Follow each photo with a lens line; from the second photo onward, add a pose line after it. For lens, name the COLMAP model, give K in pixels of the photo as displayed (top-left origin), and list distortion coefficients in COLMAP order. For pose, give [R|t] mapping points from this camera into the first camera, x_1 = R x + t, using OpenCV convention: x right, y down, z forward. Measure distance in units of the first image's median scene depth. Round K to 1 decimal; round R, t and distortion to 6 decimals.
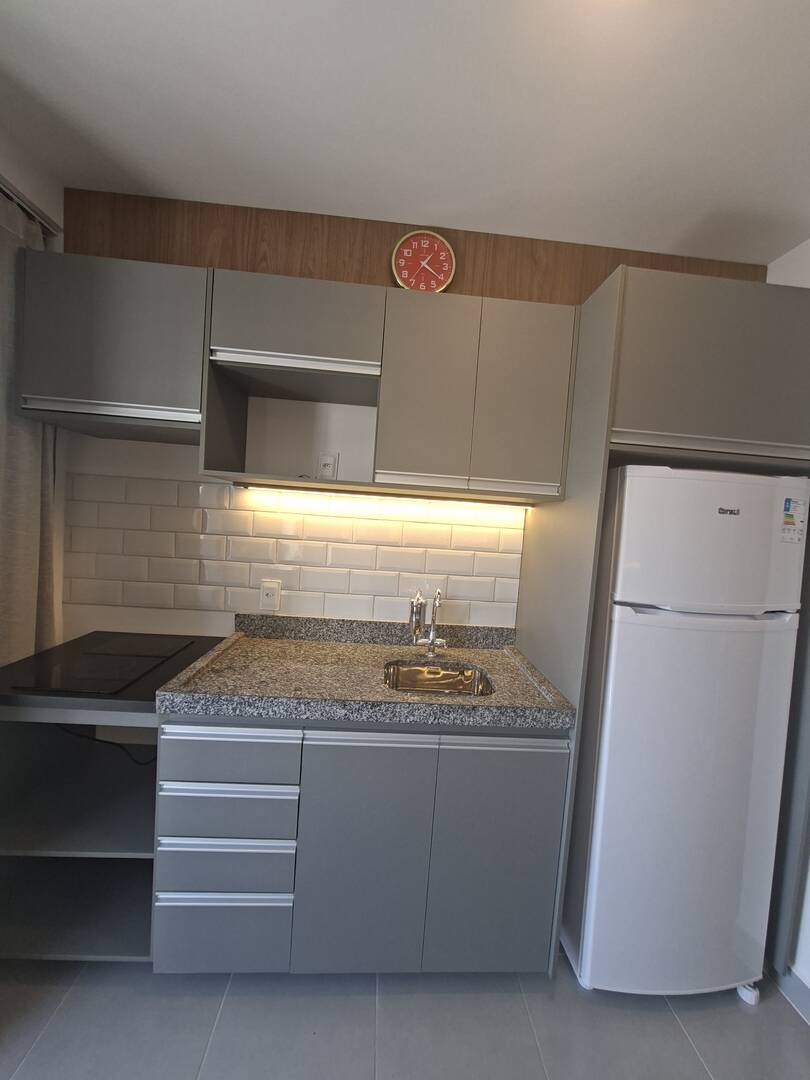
lens RADIAL K [[424.3, 0, 411.2], [0, 424.3, 542.9], [0, 0, 1]] dist [-0.008206, -0.000358]
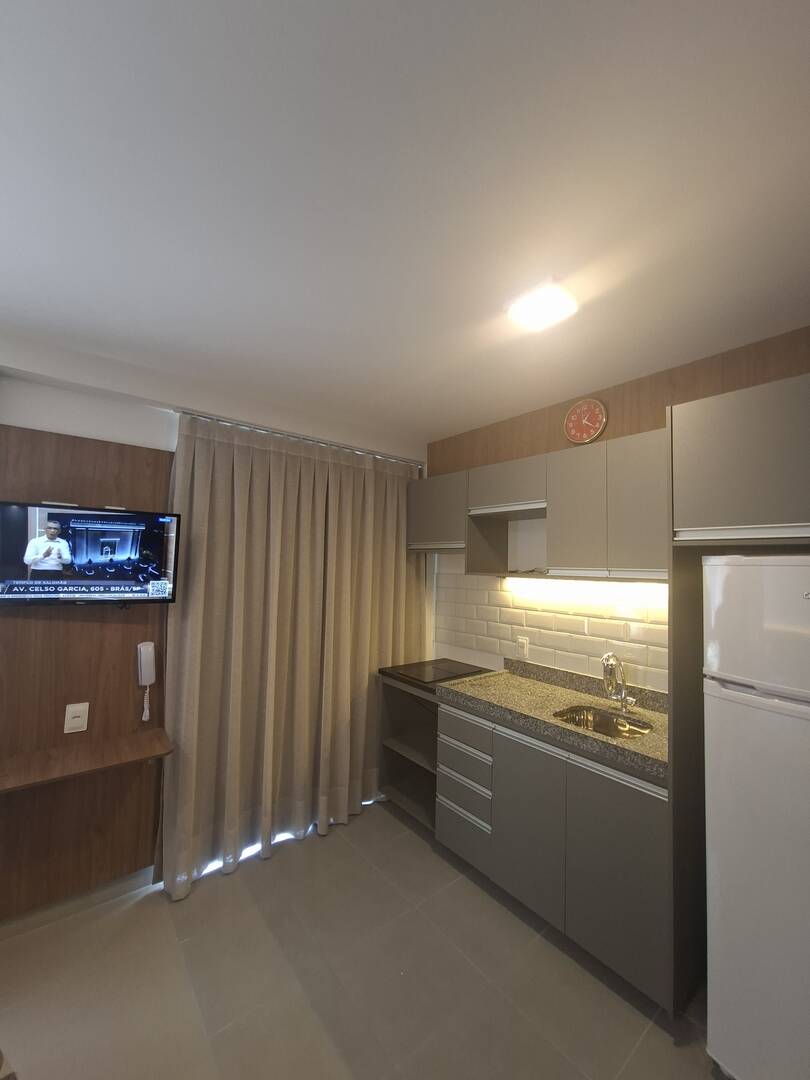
lens RADIAL K [[424.3, 0, 411.2], [0, 424.3, 542.9], [0, 0, 1]] dist [-0.008206, -0.000358]
pose [[0.586295, -0.097394, -0.804222, 0.813721], [-0.028444, 0.989660, -0.140588, -0.026175], [0.809598, 0.105301, 0.577462, -0.277627]]
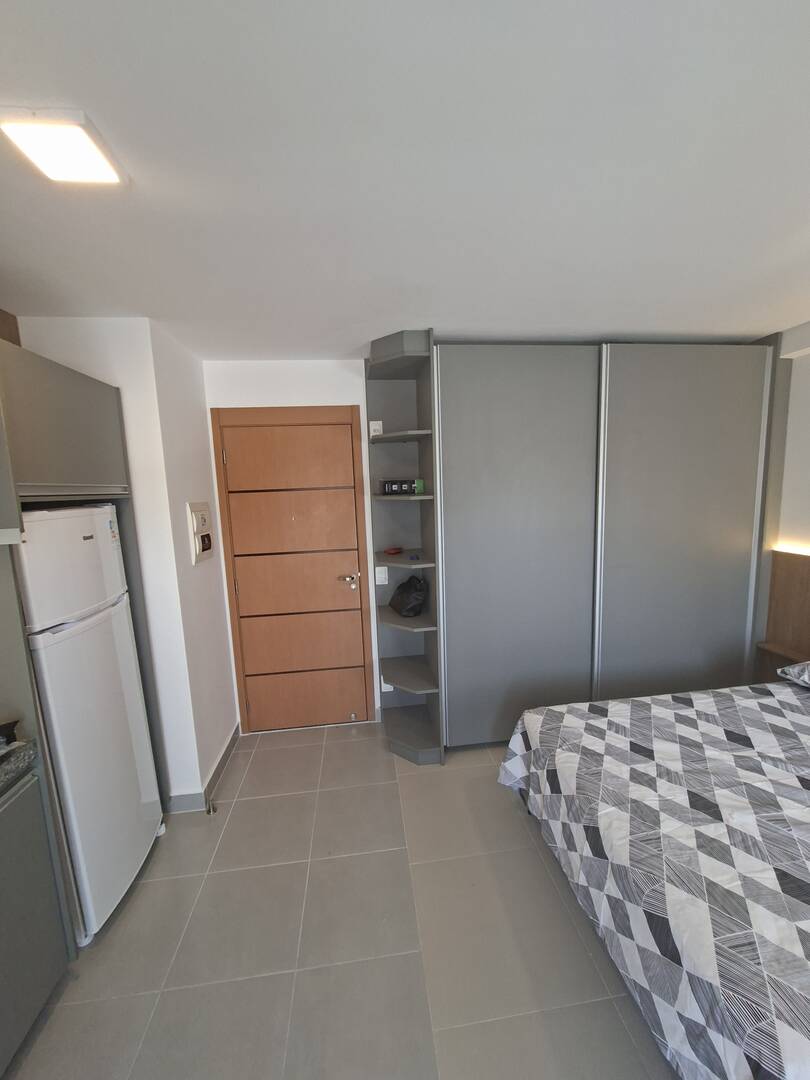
lens RADIAL K [[424.3, 0, 411.2], [0, 424.3, 542.9], [0, 0, 1]] dist [-0.008206, -0.000358]
pose [[-0.075048, -0.197020, 0.977523, -0.541971], [0.085464, 0.975410, 0.203155, -0.200291], [-0.993511, 0.098789, -0.056364, 0.033932]]
